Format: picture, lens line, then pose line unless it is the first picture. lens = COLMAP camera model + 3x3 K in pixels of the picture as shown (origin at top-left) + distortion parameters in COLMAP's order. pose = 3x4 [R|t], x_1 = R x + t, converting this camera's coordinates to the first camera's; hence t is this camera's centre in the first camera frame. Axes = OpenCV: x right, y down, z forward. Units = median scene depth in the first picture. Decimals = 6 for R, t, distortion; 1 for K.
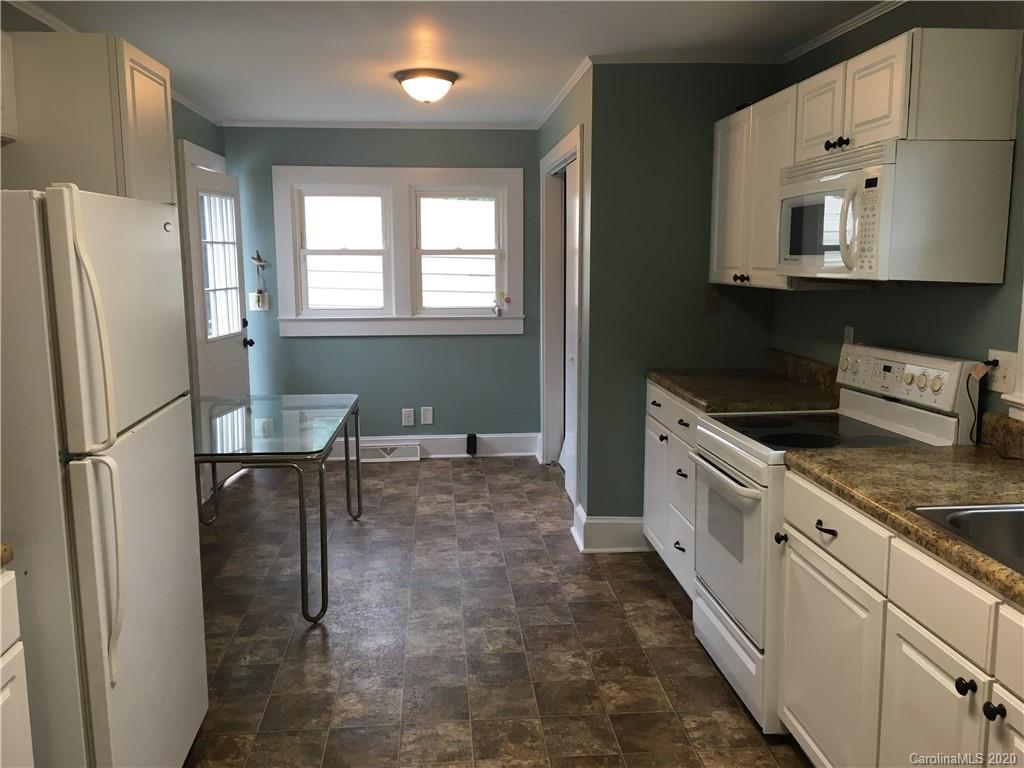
lens RADIAL K [[860.8, 0, 512.0], [0, 860.8, 384.0], [0, 0, 1]] dist [0.051910, -0.069614]
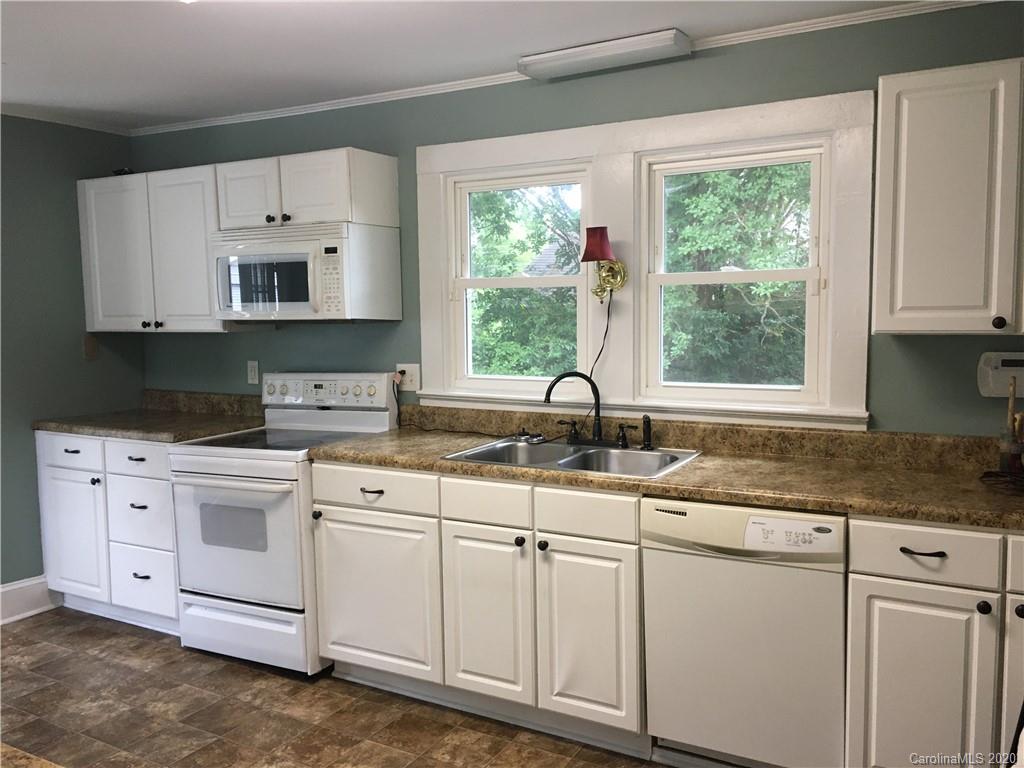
lens RADIAL K [[860.8, 0, 512.0], [0, 860.8, 384.0], [0, 0, 1]] dist [0.051910, -0.069614]
pose [[0.571005, -0.083202, 0.816719, -0.540017], [0.135215, 0.990796, 0.006401, 0.011954], [-0.809735, 0.106778, 0.576999, -0.016031]]
